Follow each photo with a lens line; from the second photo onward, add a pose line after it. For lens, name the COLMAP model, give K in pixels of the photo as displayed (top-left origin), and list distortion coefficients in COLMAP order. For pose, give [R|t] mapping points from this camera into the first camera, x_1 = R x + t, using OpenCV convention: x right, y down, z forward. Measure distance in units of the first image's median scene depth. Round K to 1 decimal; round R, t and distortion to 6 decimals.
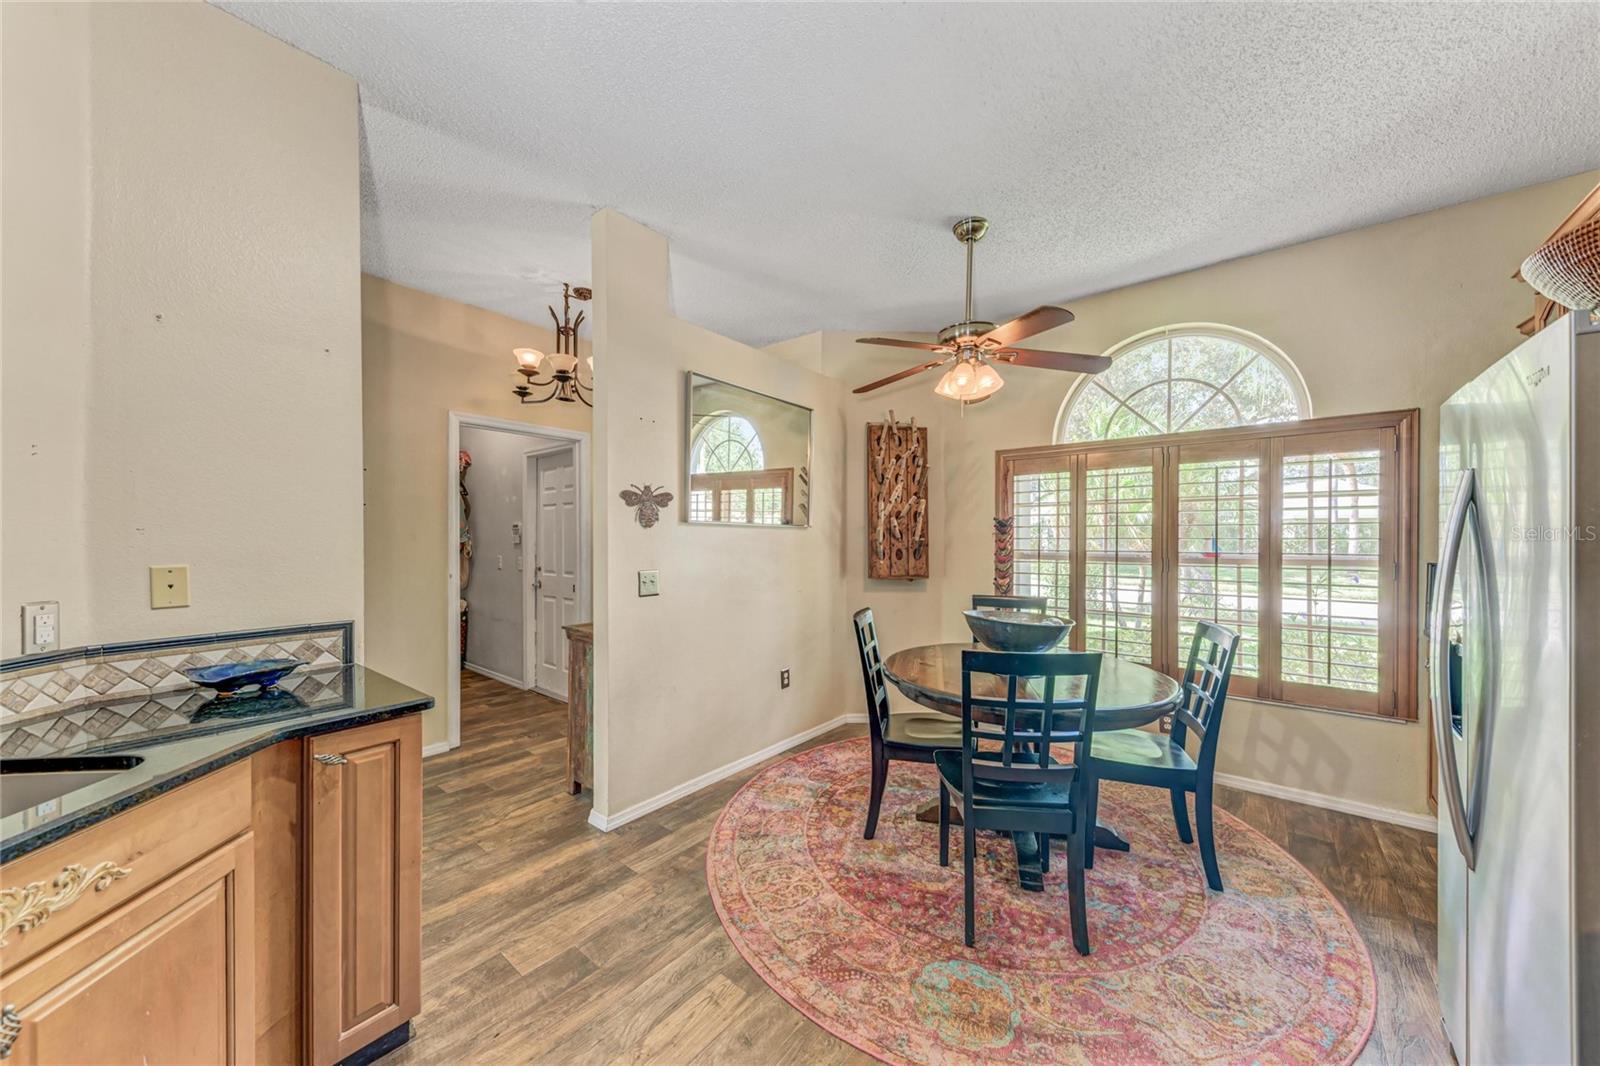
lens RADIAL K [[553.7, 0, 801.3], [0, 553.7, 539.2], [0, 0, 1]] dist [0.009801, -0.002560]
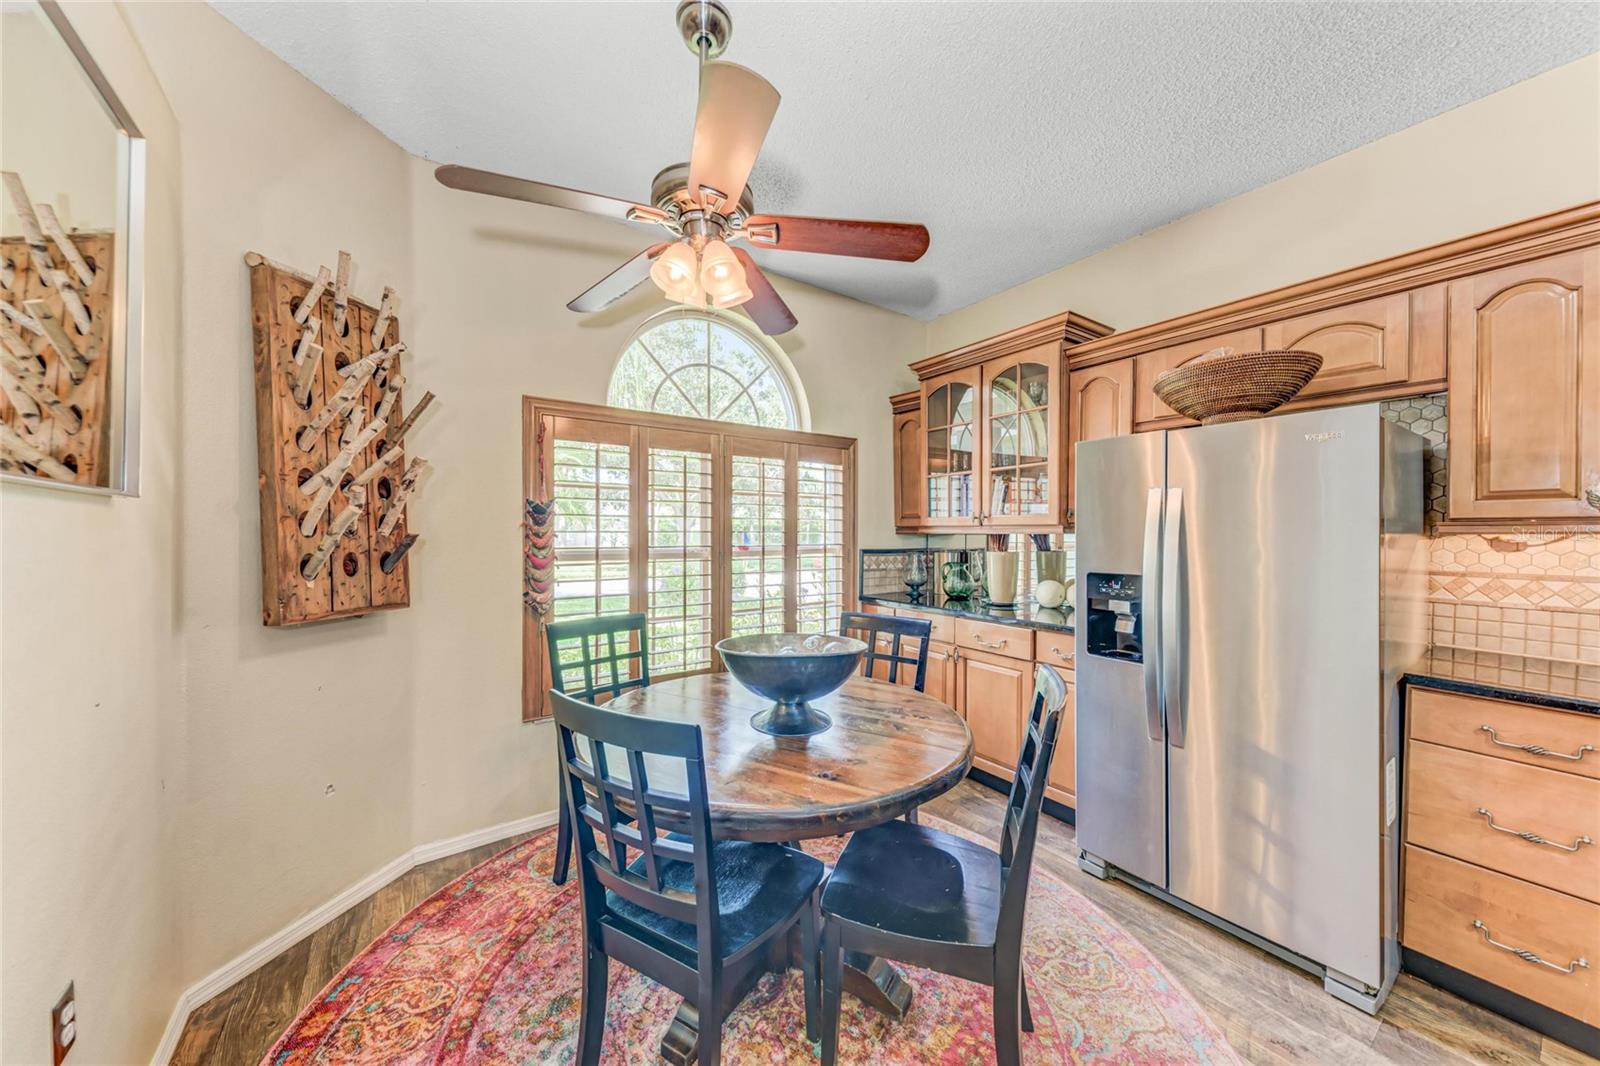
lens RADIAL K [[553.7, 0, 798.0], [0, 553.7, 535.1], [0, 0, 1]] dist [0.009801, -0.002560]
pose [[0.278256, -0.007021, 0.960481, -0.218496], [0.001089, 0.999975, 0.006994, -0.002013], [-0.960506, -0.000900, 0.278257, 0.619223]]
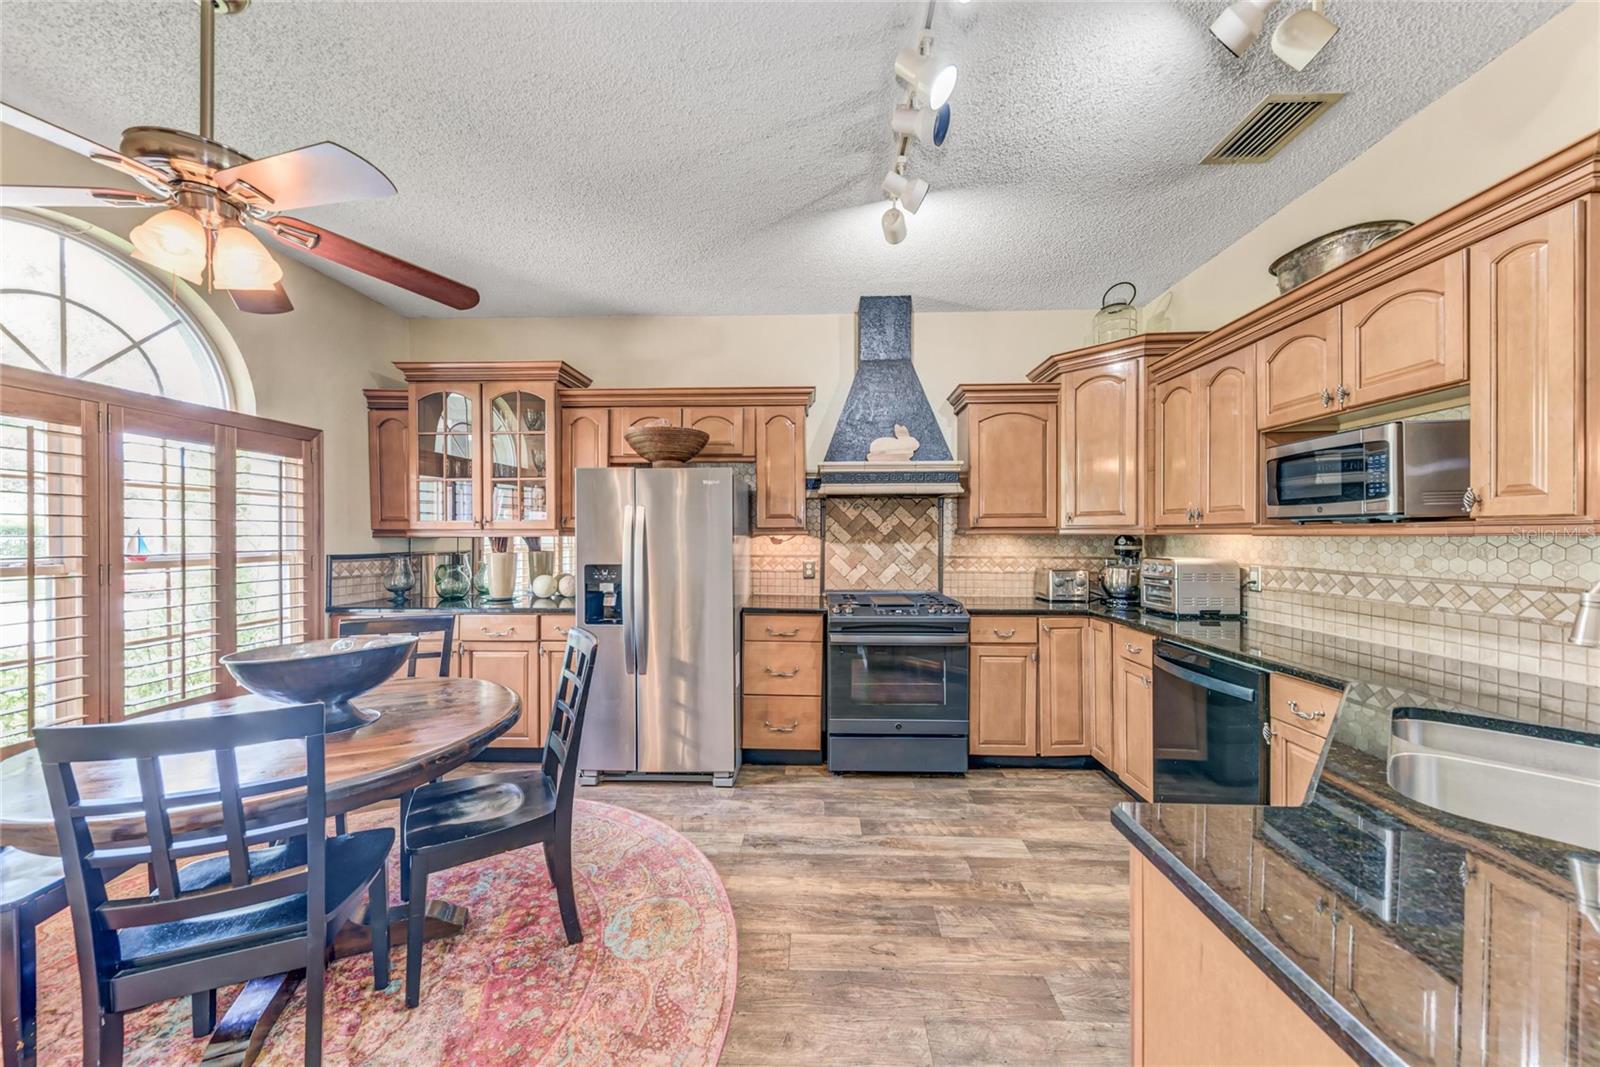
lens RADIAL K [[553.7, 0, 804.0], [0, 553.7, 537.0], [0, 0, 1]] dist [0.009801, -0.002560]
pose [[-0.603843, -0.005408, 0.797085, -0.423864], [0.002705, 0.999957, 0.008834, -0.004536], [-0.797099, 0.007491, -0.603802, 0.733254]]
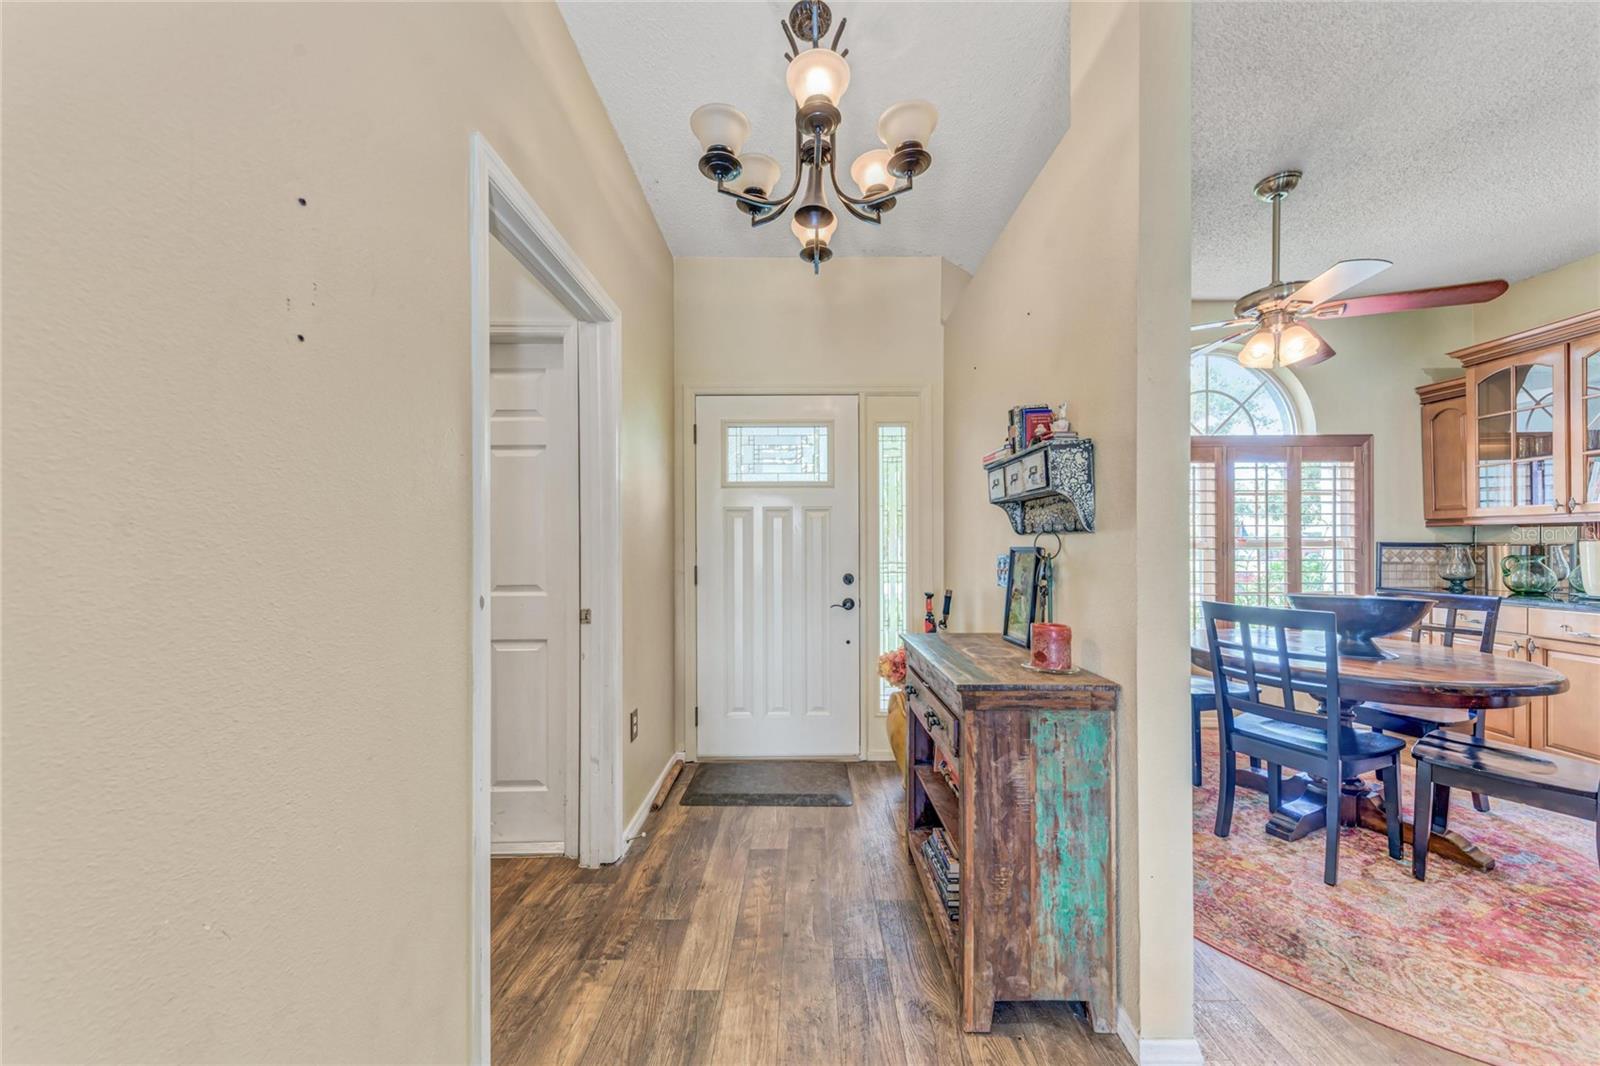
lens RADIAL K [[553.7, 0, 803.8], [0, 553.7, 543.0], [0, 0, 1]] dist [0.009801, -0.002560]
pose [[0.779622, -0.002504, 0.626245, -0.759274], [0.006582, 0.999970, -0.004195, 0.033834], [-0.626215, 0.007392, 0.779615, 0.653712]]
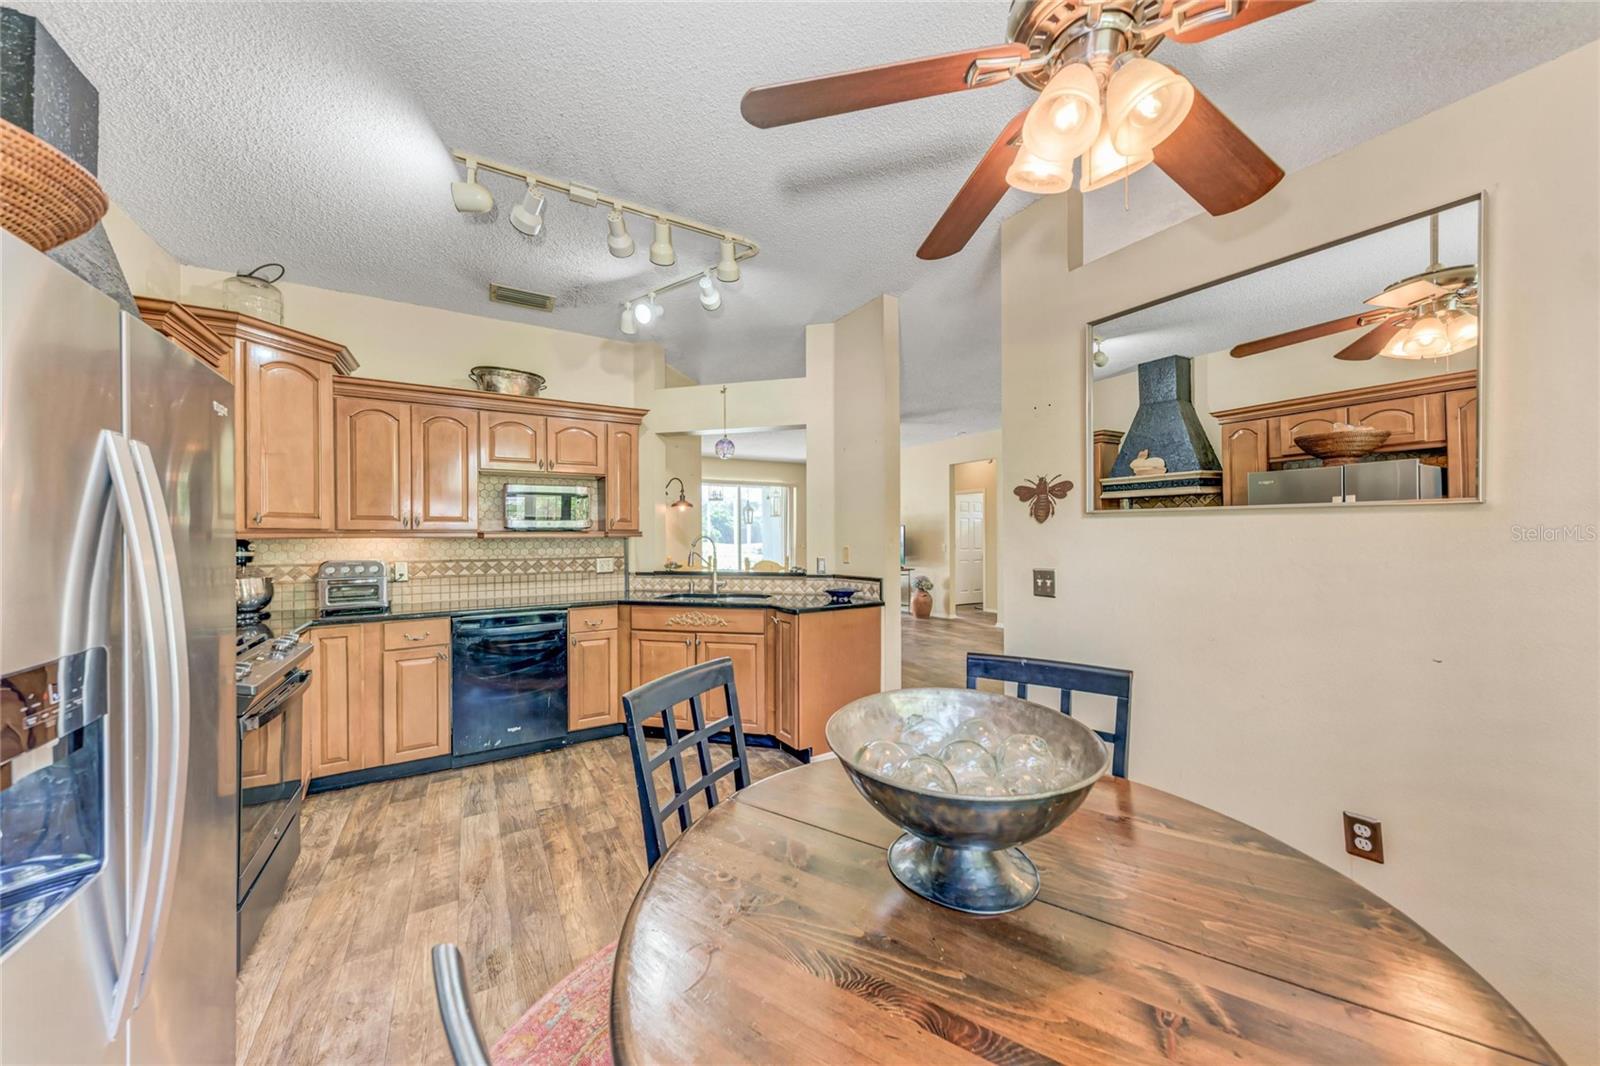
lens RADIAL K [[553.7, 0, 805.4], [0, 553.7, 536.3], [0, 0, 1]] dist [0.009801, -0.002560]
pose [[-0.338604, 0.000091, -0.940929, 0.621628], [0.003193, 0.999994, -0.001052, 0.001590], [0.940923, -0.003360, -0.338603, 0.798713]]
